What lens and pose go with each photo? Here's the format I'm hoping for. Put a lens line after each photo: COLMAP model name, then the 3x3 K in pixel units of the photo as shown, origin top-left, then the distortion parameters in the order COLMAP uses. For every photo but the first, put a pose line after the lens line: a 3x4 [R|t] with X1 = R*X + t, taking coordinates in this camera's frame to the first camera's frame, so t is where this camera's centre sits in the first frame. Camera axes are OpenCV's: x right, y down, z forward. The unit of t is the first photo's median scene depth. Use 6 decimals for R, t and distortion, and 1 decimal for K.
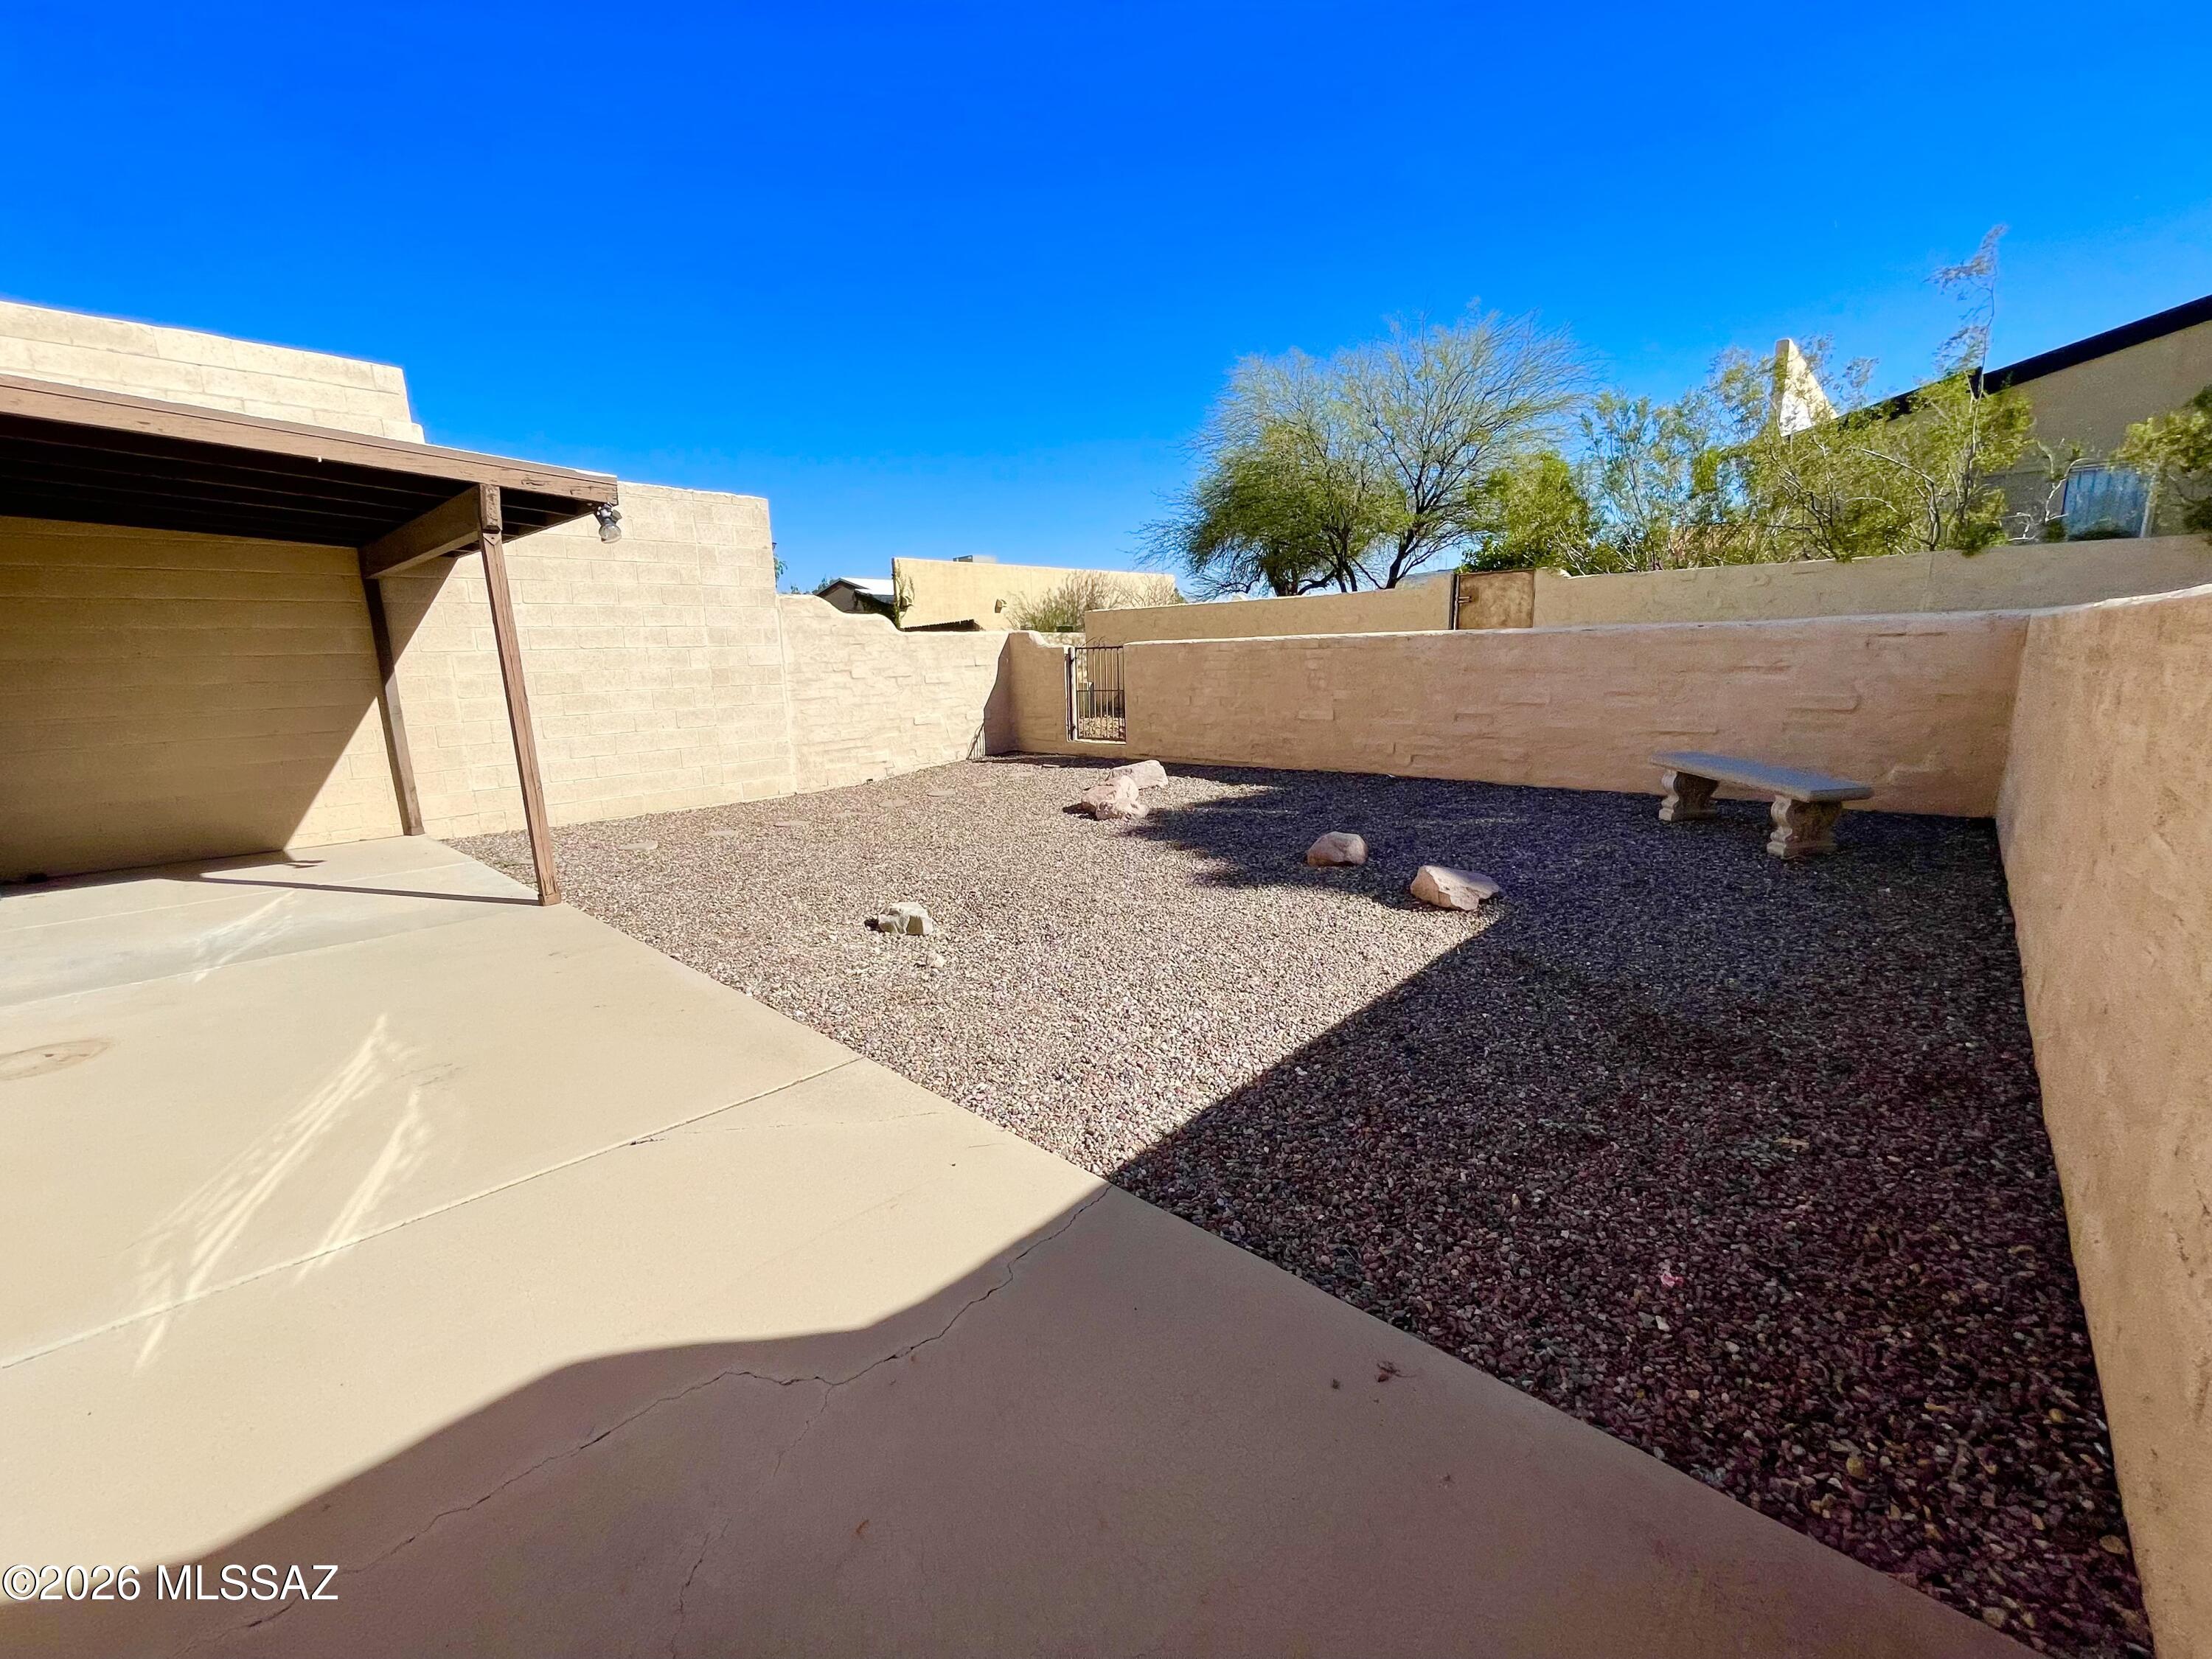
lens RADIAL K [[898.5, 0, 1103.1], [0, 898.5, 828.5], [0, 0, 1]] dist [-0.000339, 0.000367]
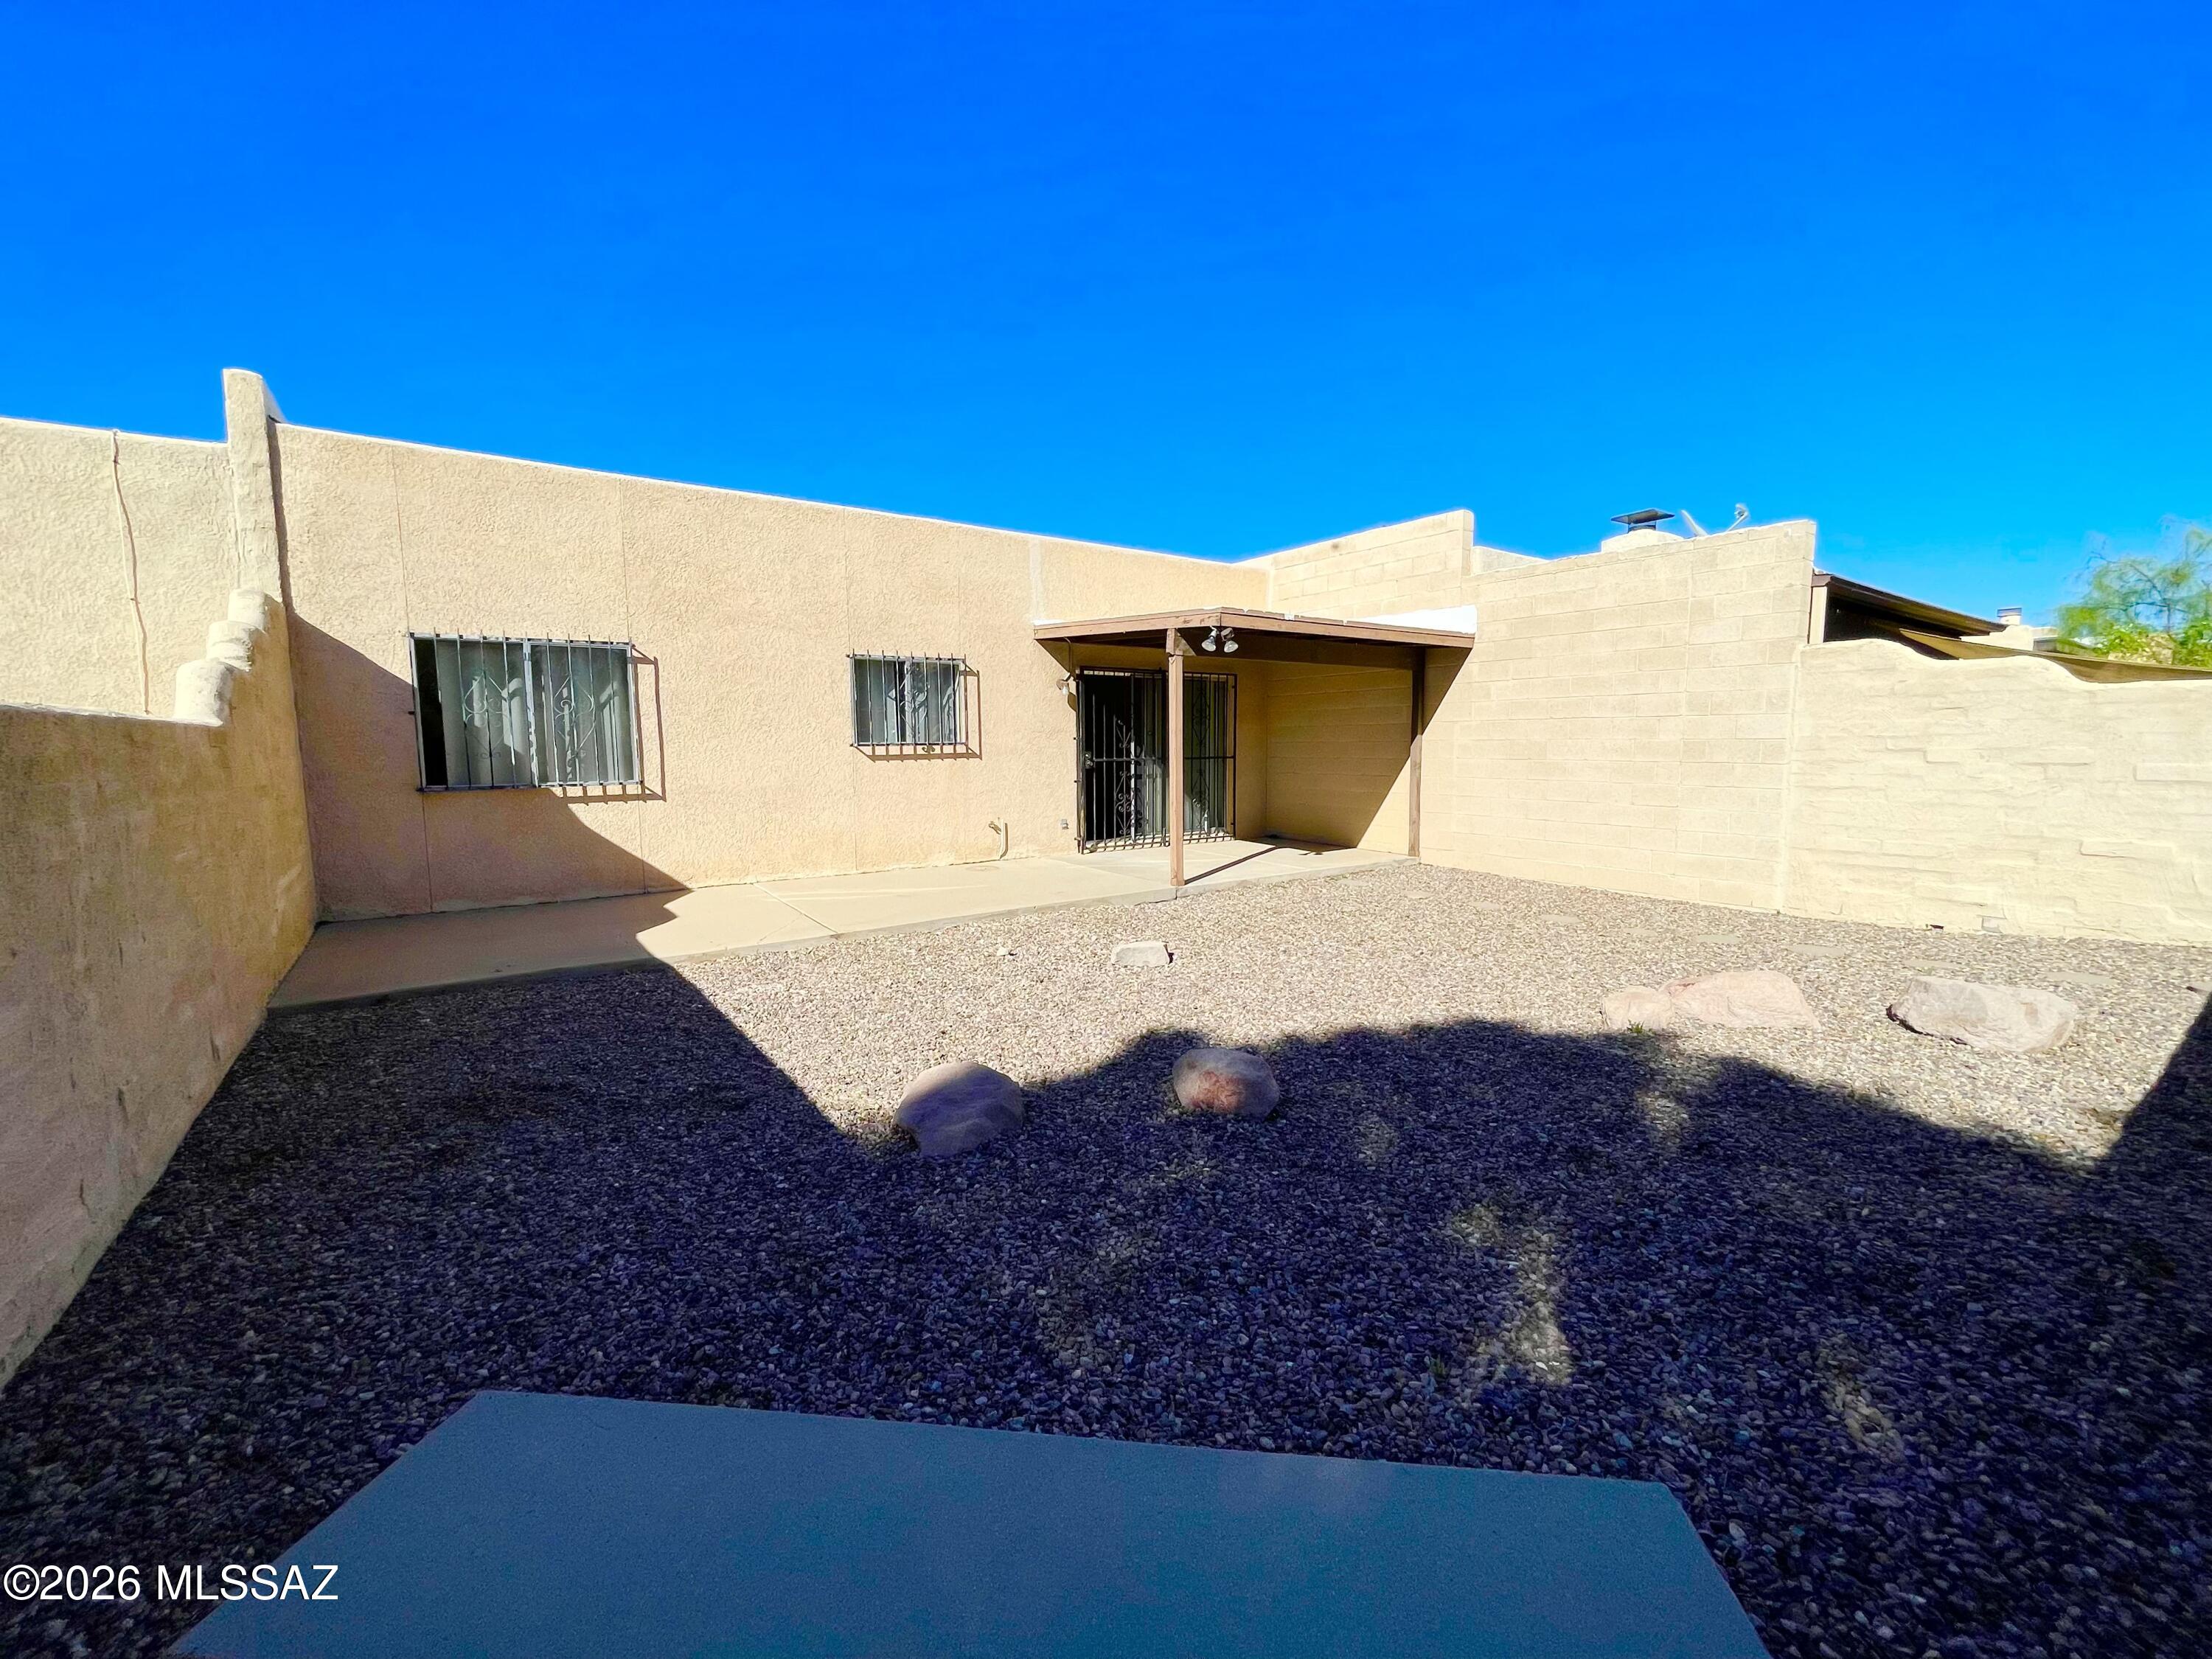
lens RADIAL K [[898.5, 0, 1101.5], [0, 898.5, 835.5], [0, 0, 1]] dist [-0.000339, 0.000367]
pose [[-0.199079, 0.129984, -0.971325, 0.512654], [-0.178505, 0.969773, 0.166362, -0.132304], [0.963589, 0.206505, -0.169859, 0.621670]]
